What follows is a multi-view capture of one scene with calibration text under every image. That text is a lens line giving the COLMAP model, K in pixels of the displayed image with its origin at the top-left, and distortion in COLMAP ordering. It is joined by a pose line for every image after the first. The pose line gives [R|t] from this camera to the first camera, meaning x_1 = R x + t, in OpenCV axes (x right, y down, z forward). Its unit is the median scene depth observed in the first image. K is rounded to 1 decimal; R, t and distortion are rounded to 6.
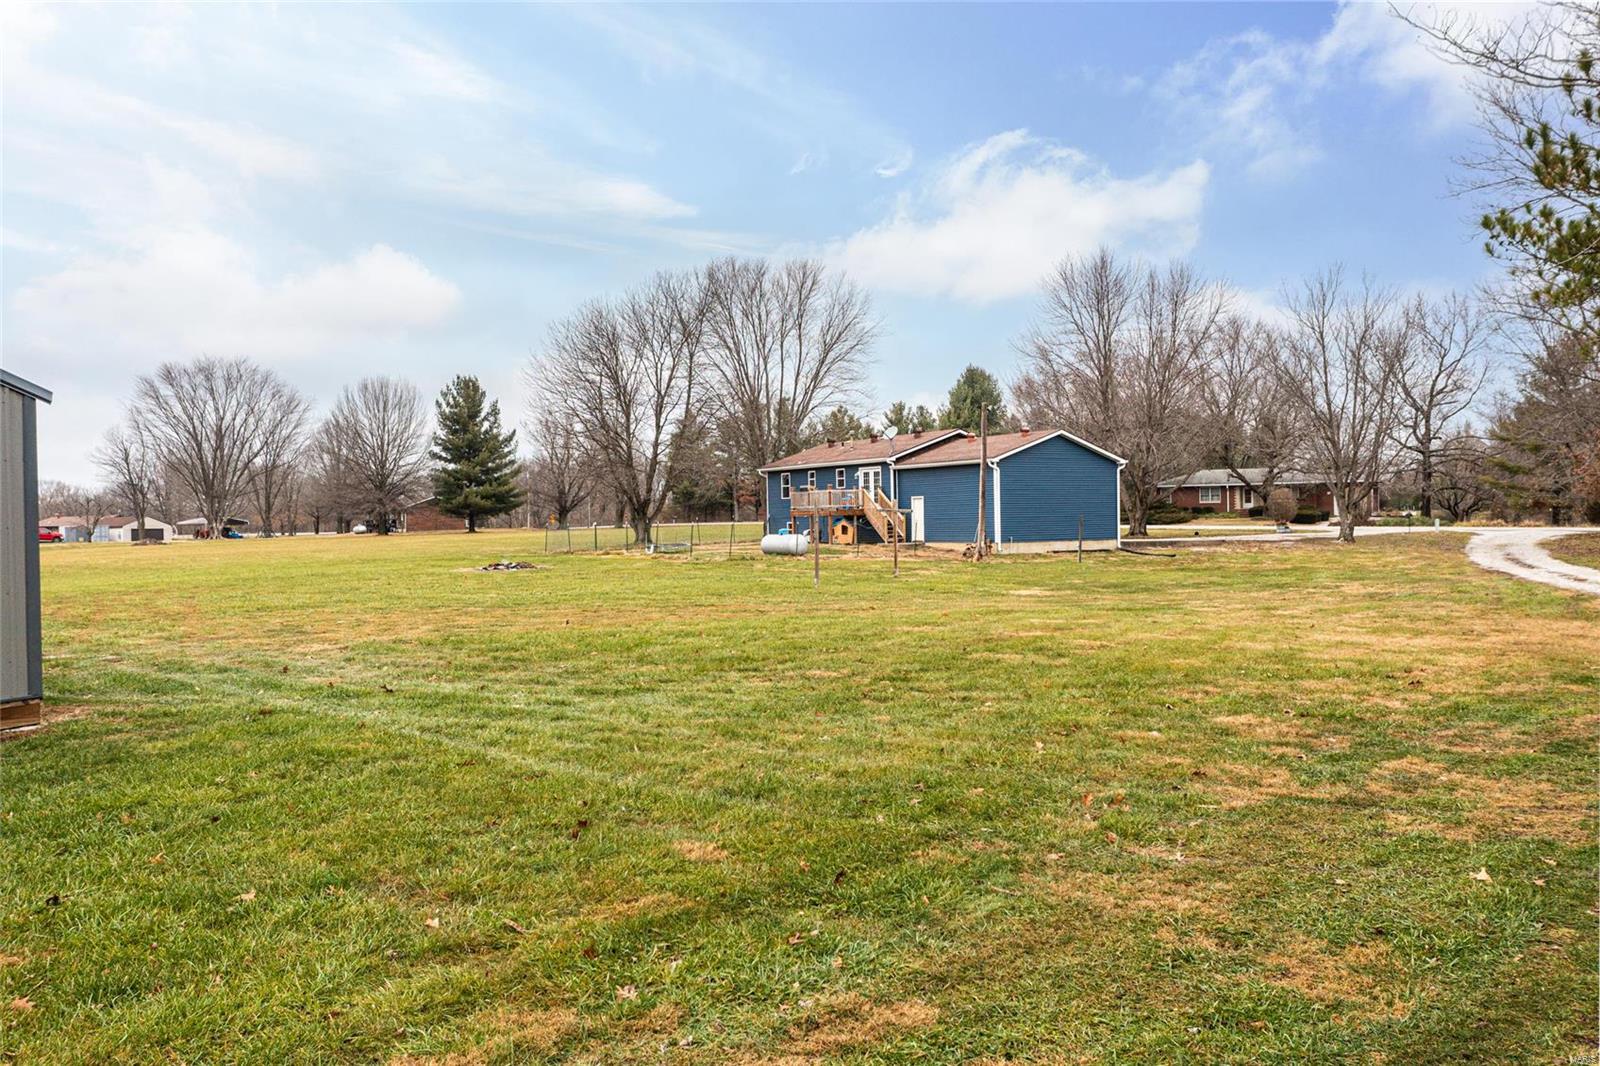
lens RADIAL K [[1402.5, 0, 800.0], [0, 1402.5, 533.0], [0, 0, 1]] dist [-0.005700, -0.009104]
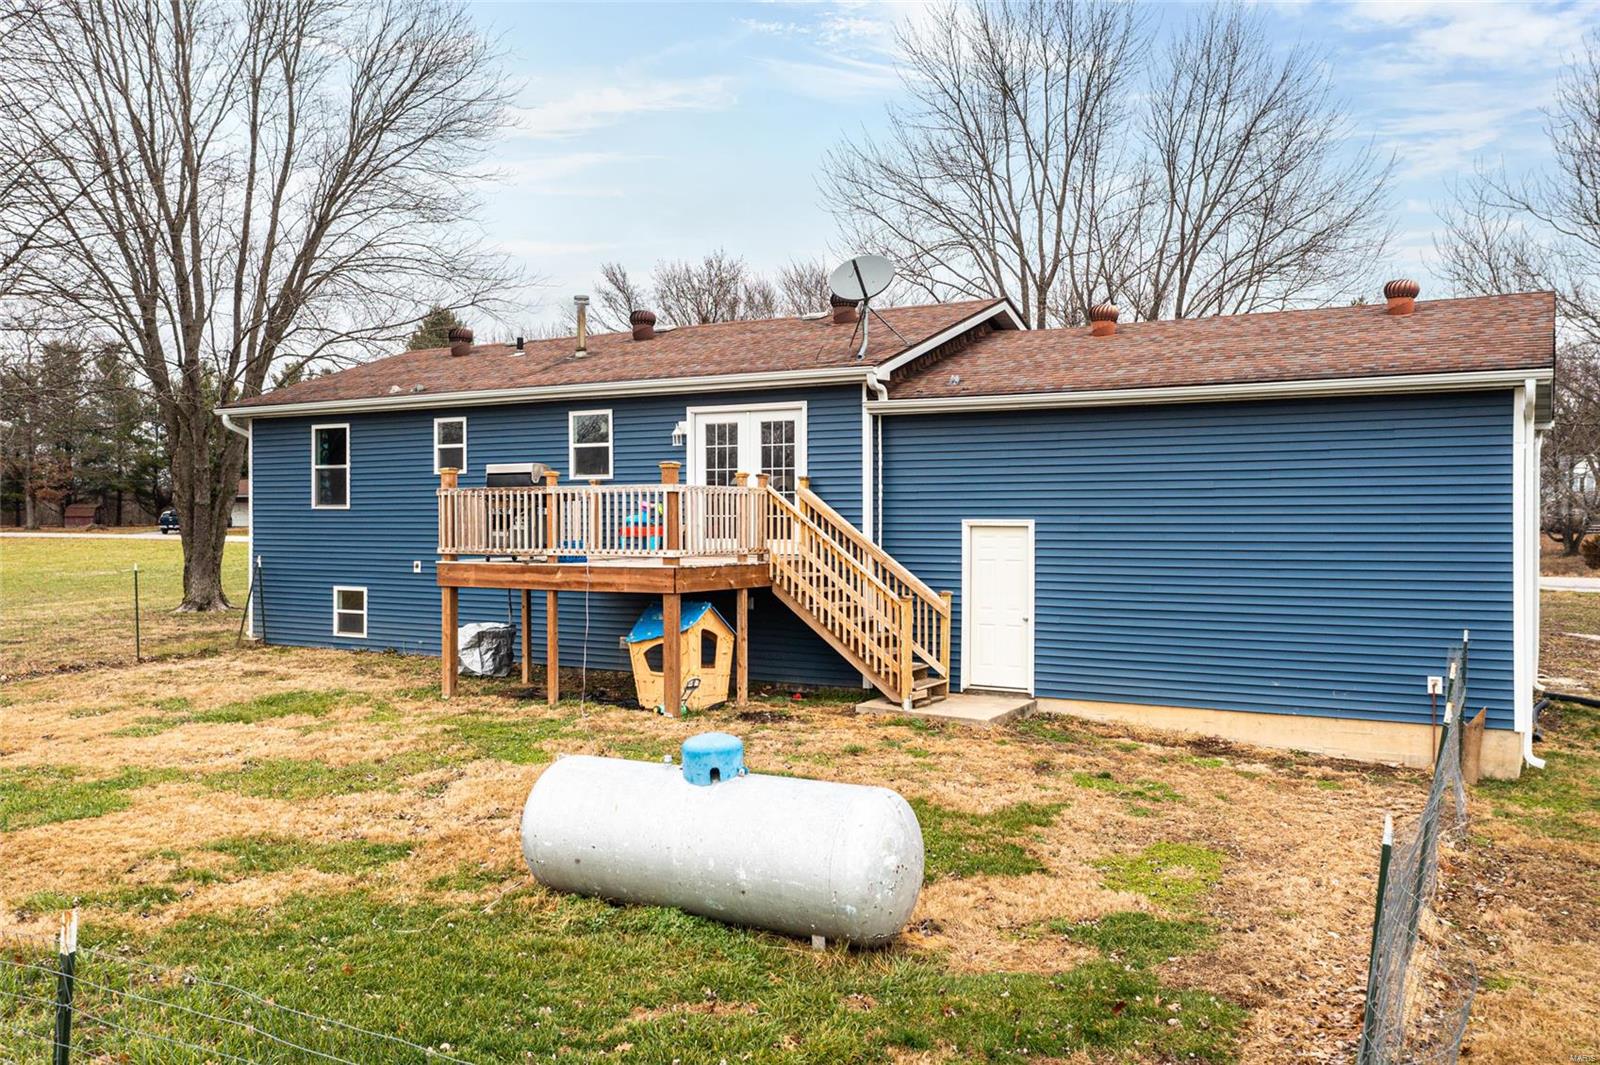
lens RADIAL K [[1402.5, 0, 800.0], [0, 1402.5, 532.5], [0, 0, 1]] dist [-0.005700, -0.009104]
pose [[0.890428, 0.016809, 0.454814, -0.062880], [-0.015738, 0.999857, -0.006140, -0.021104], [-0.454852, -0.001691, 0.890565, 0.760000]]
